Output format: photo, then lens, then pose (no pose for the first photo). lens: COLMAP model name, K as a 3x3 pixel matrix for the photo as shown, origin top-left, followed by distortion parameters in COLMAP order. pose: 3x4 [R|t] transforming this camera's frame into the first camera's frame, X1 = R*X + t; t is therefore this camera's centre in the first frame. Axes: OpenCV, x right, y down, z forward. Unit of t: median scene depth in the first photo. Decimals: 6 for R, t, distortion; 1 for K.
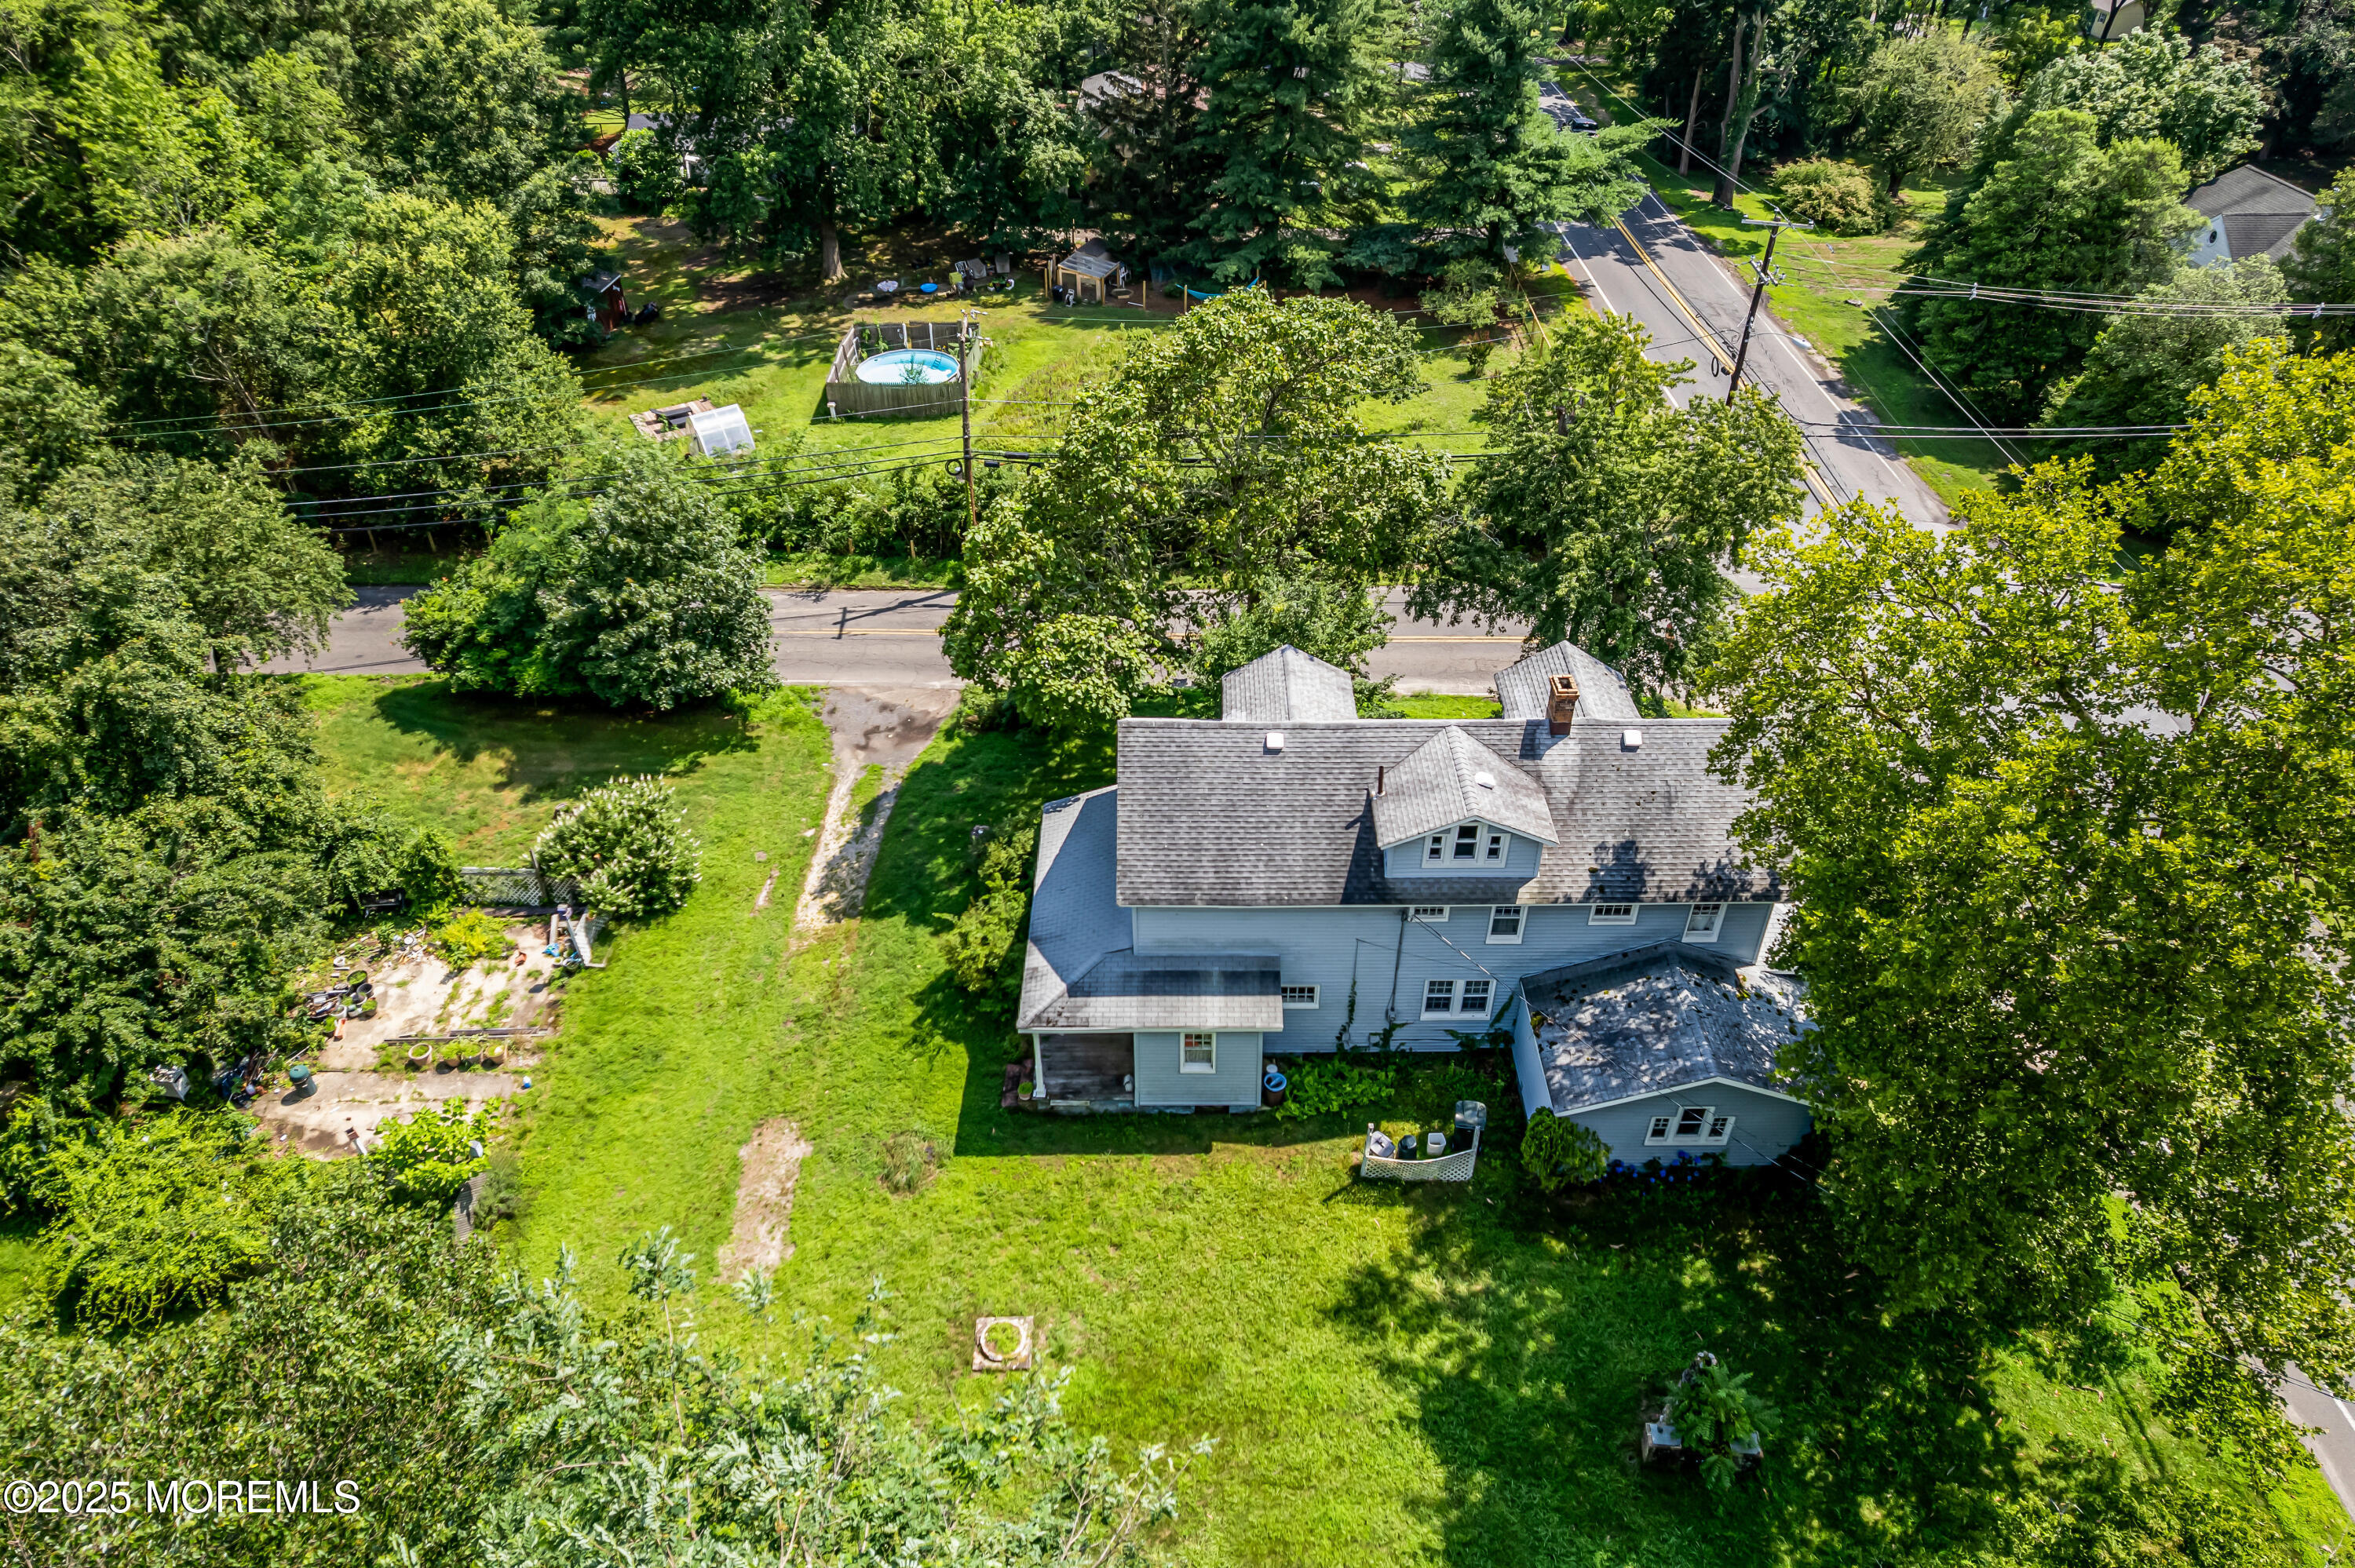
lens RADIAL K [[1492.5, 0, 1194.6], [0, 1492.5, 797.8], [0, 0, 1]] dist [-0.054782, 0.048446]
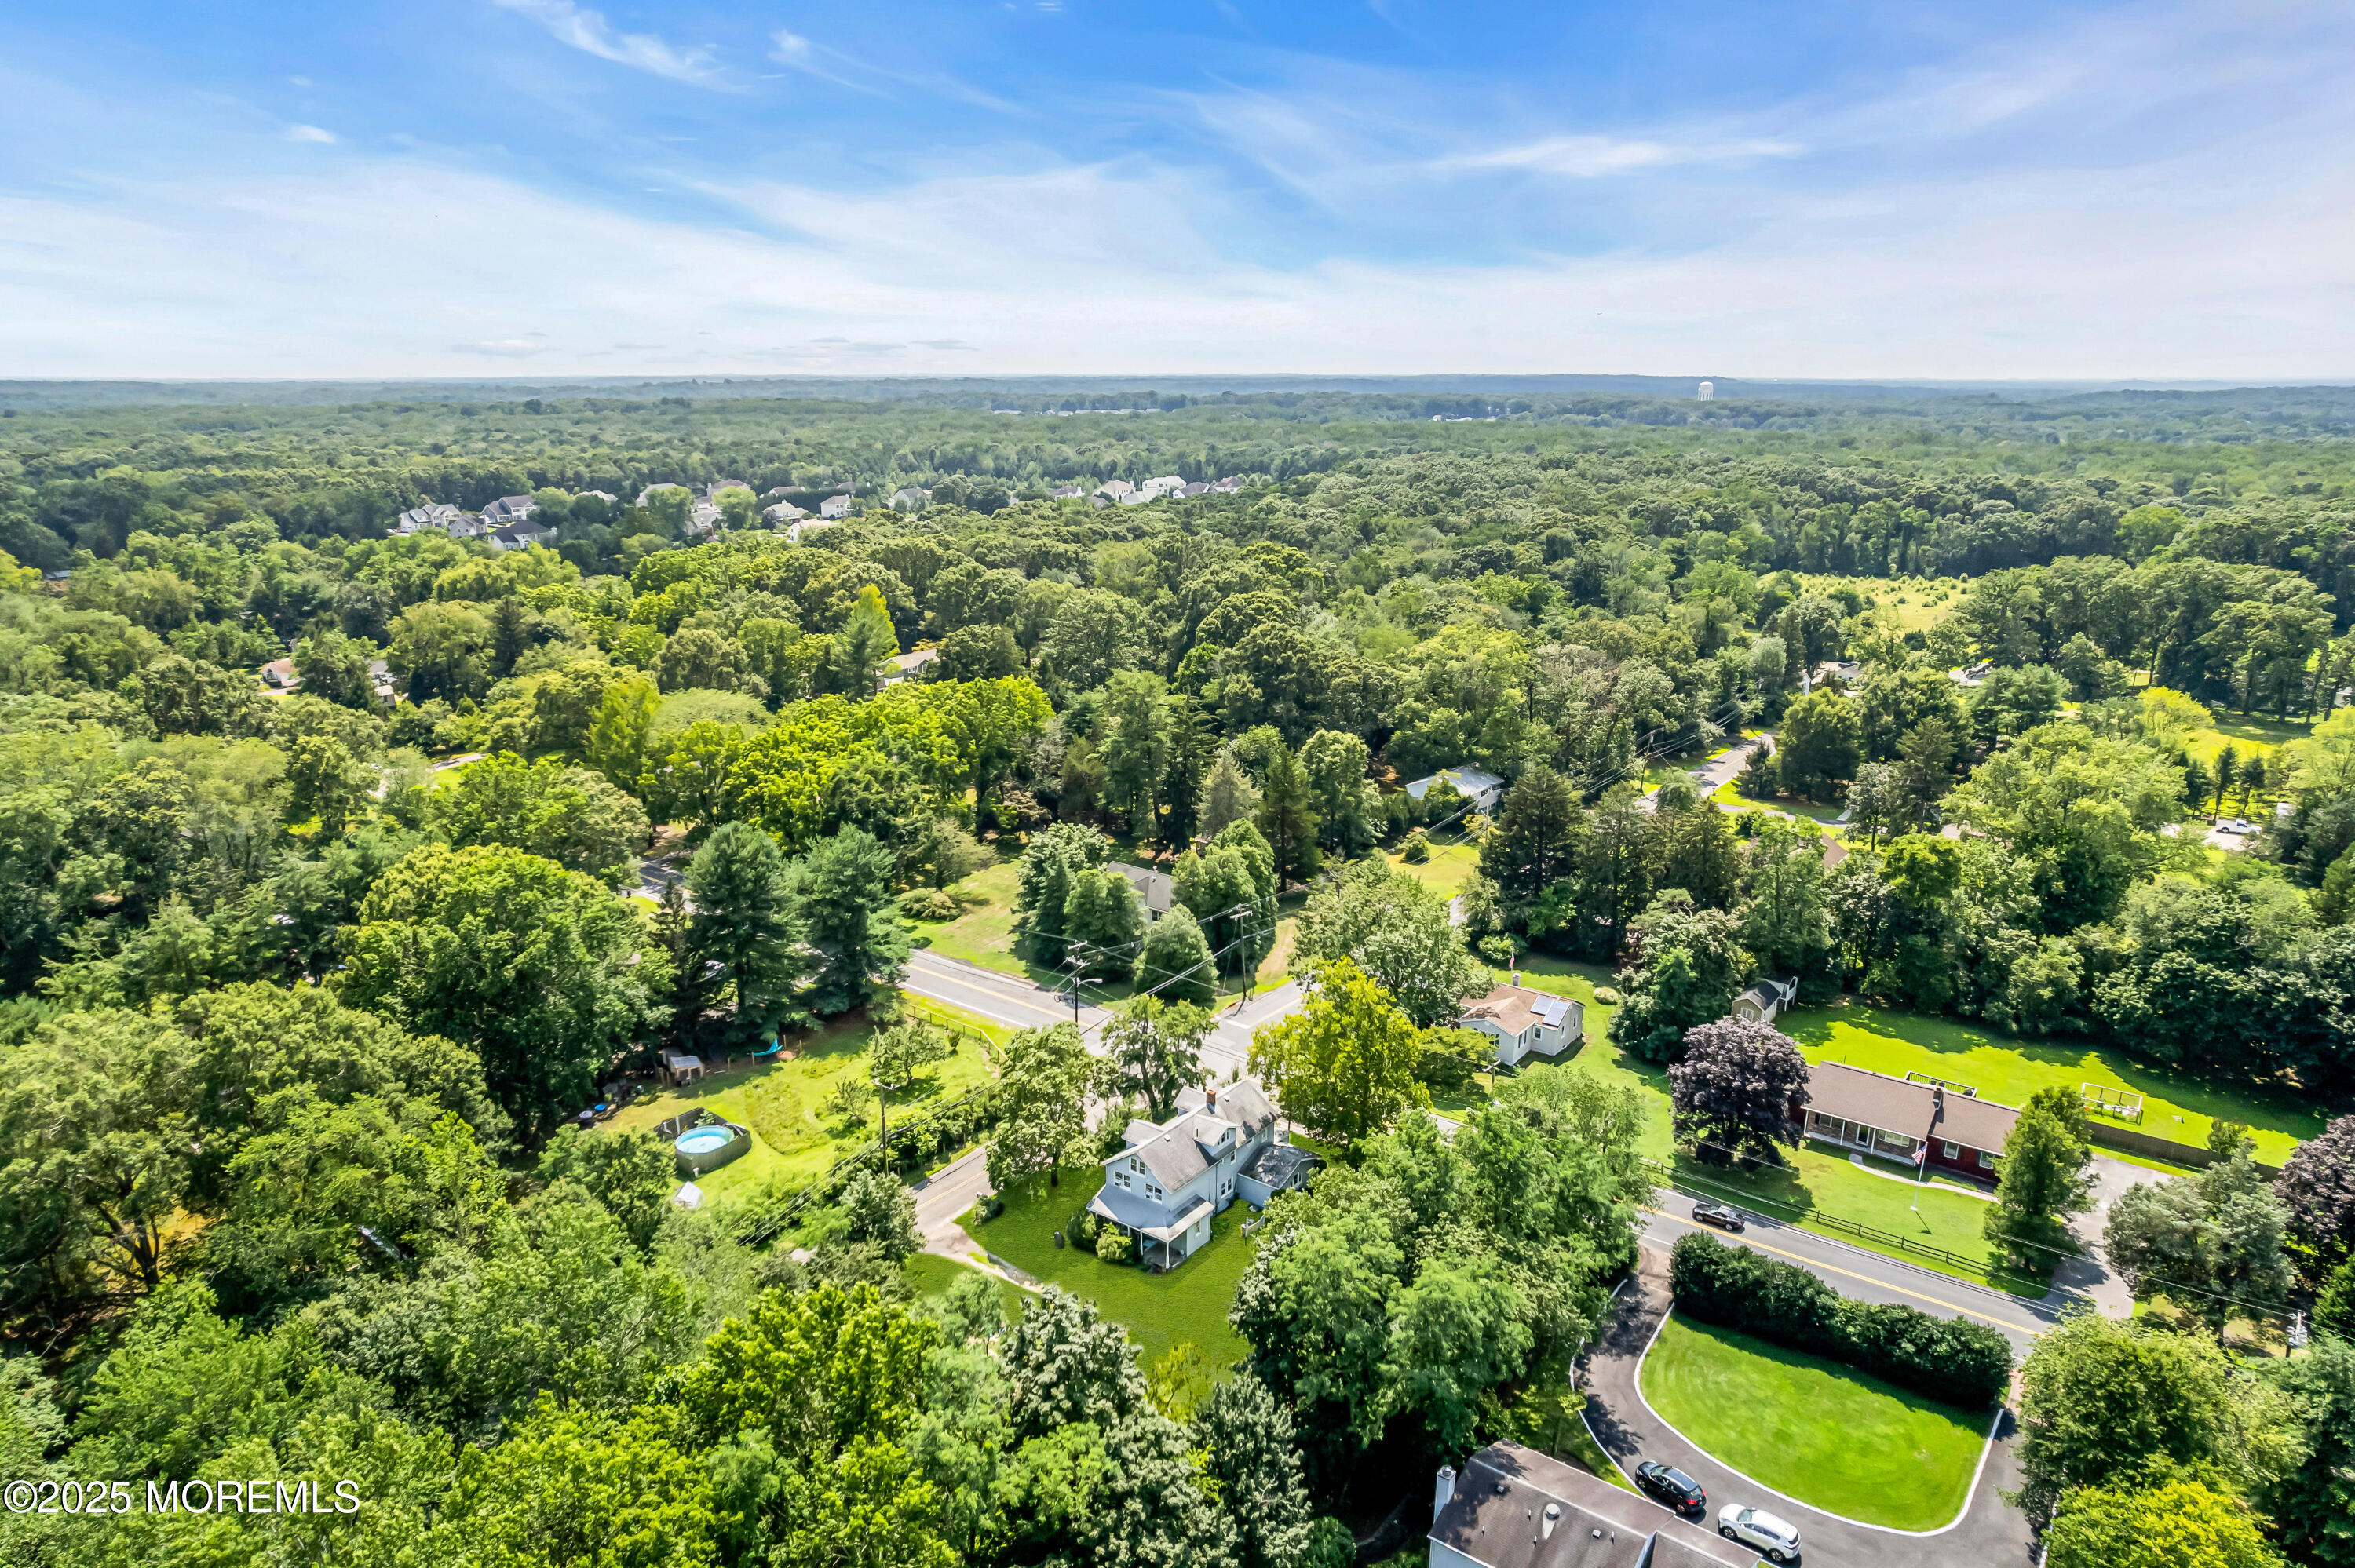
lens RADIAL K [[1492.5, 0, 1169.1], [0, 1492.5, 745.9], [0, 0, 1]] dist [-0.054782, 0.048446]
pose [[0.615154, -0.198578, 0.762989, -2.325014], [0.489105, 0.855143, -0.171775, -0.213012], [-0.618354, 0.478850, 0.623170, -1.542361]]
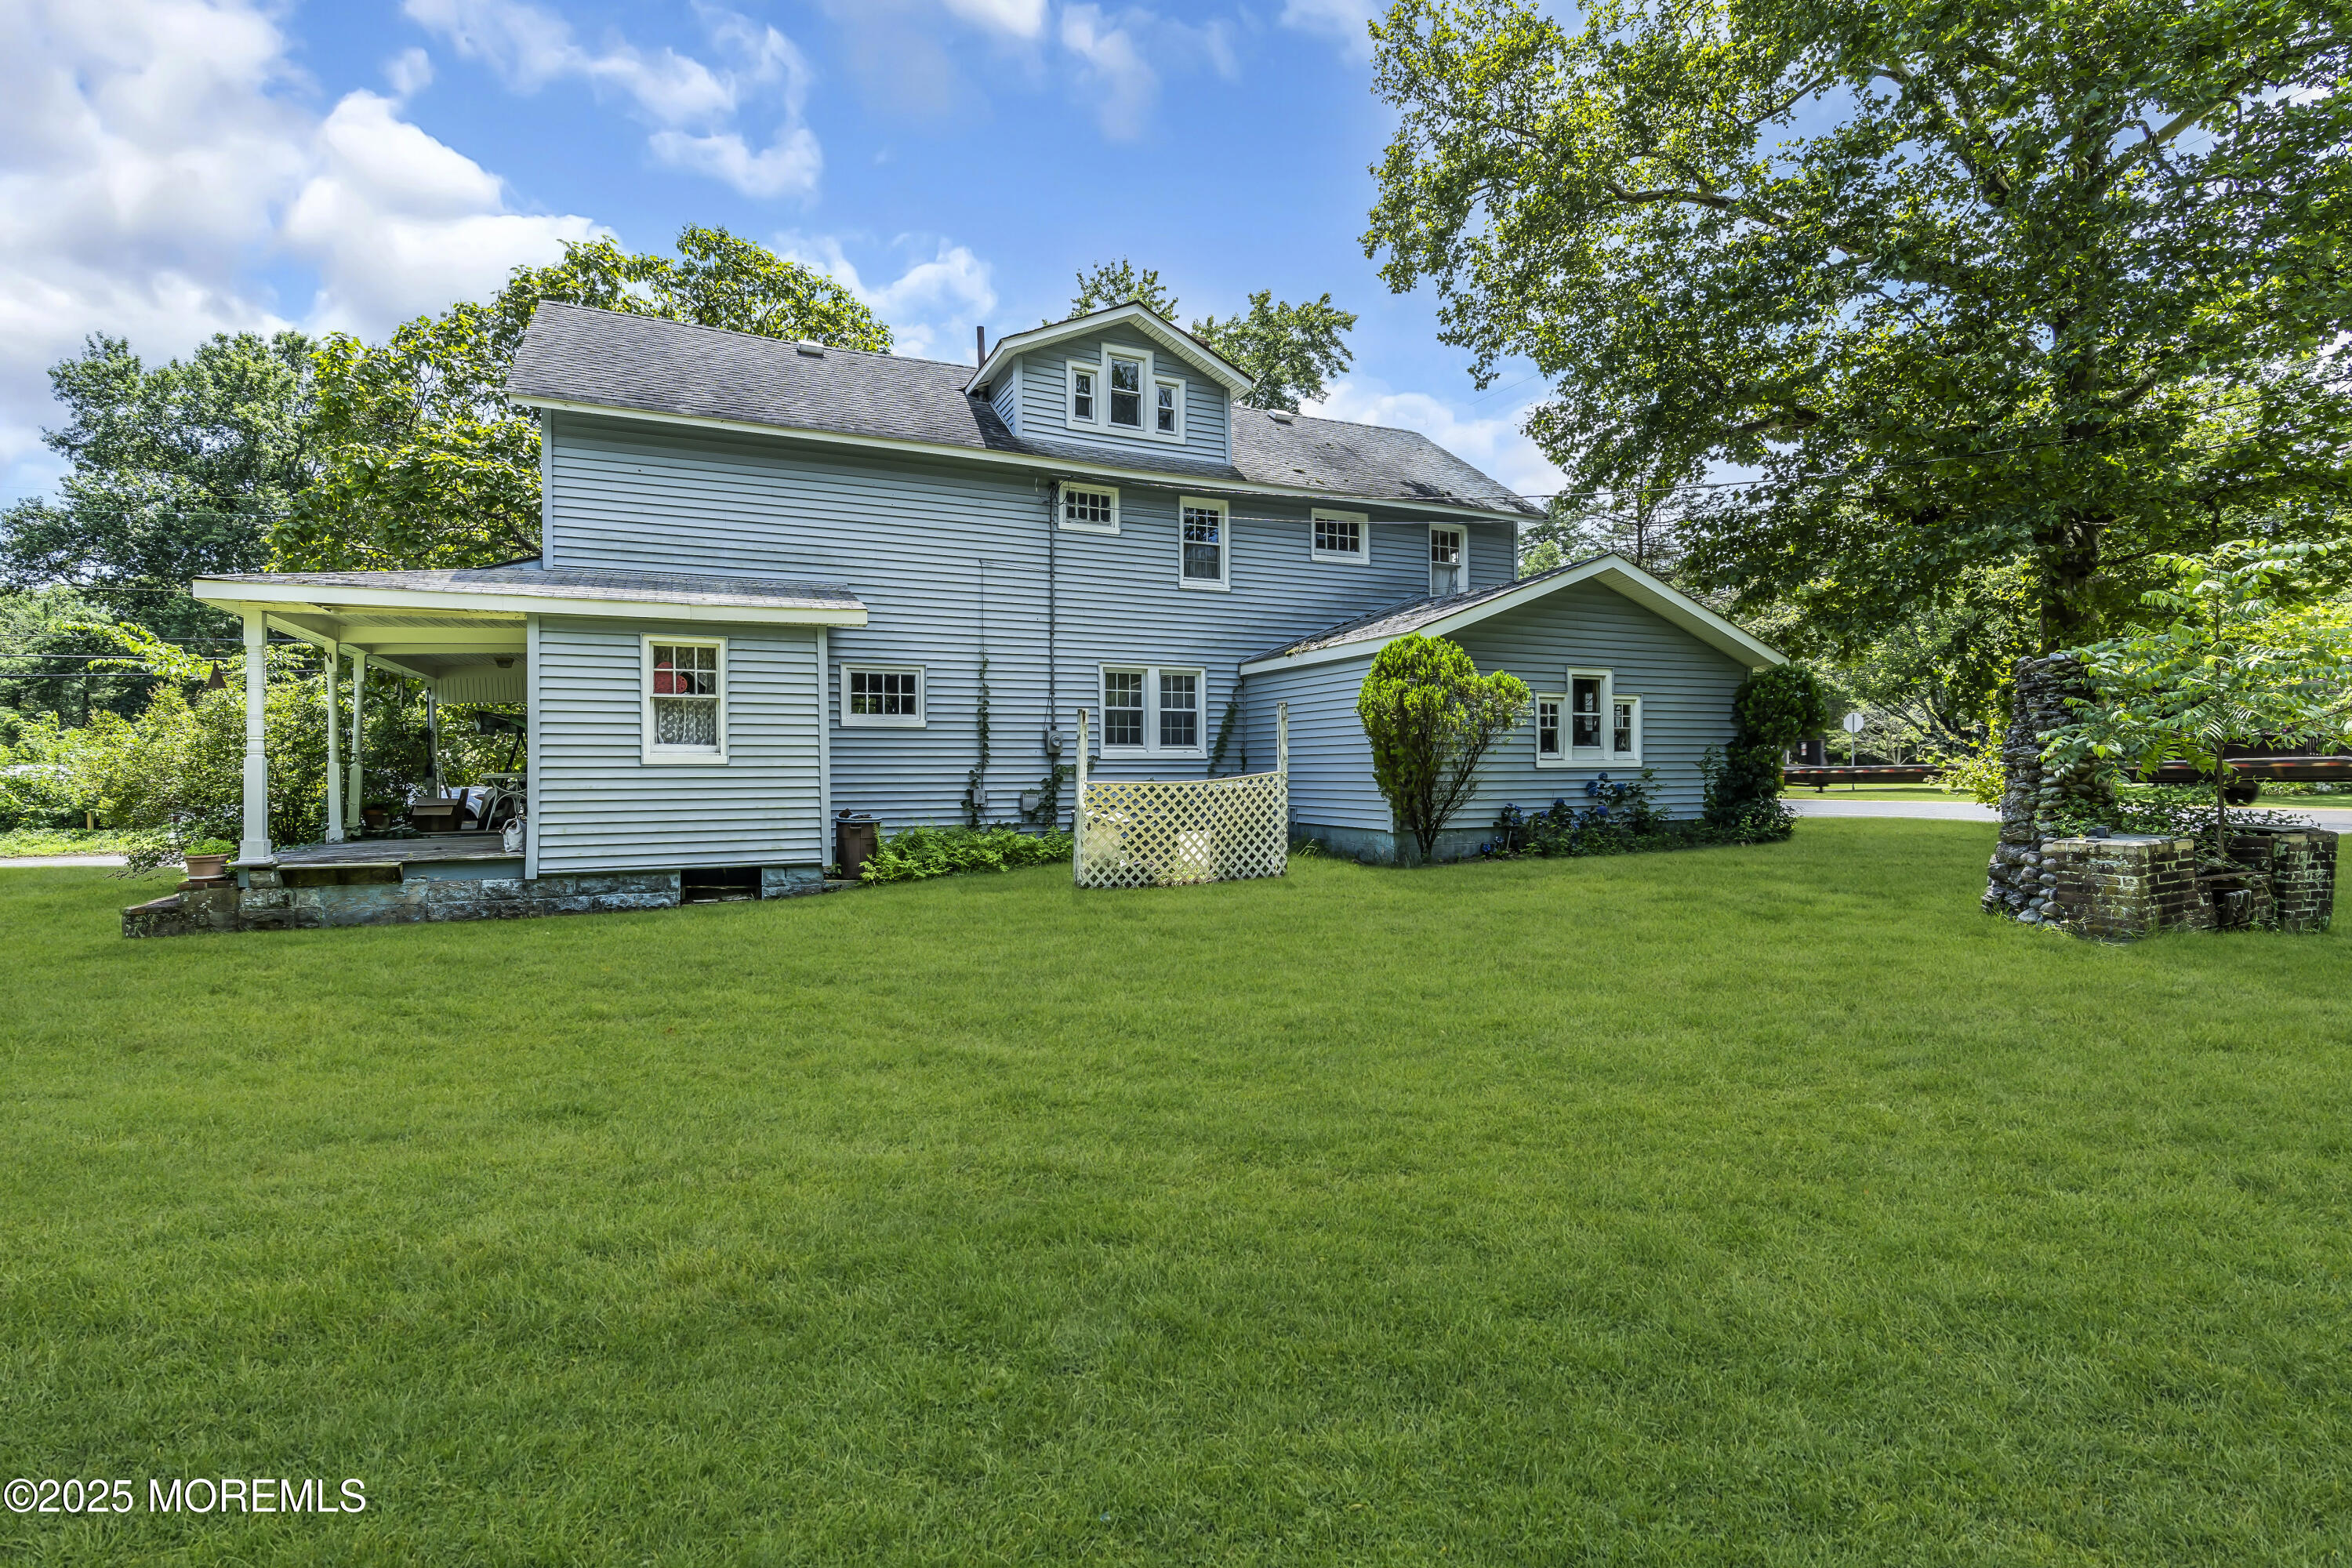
lens RADIAL K [[1087.8, 0, 1183.4], [0, 1087.8, 784.9], [0, 0, 1]] dist [-0.001195, 0.000711]
pose [[0.908794, -0.012912, 0.417044, 0.001627], [0.266052, 0.787897, -0.555368, 0.412100], [-0.321417, 0.615671, 0.719472, 0.698939]]
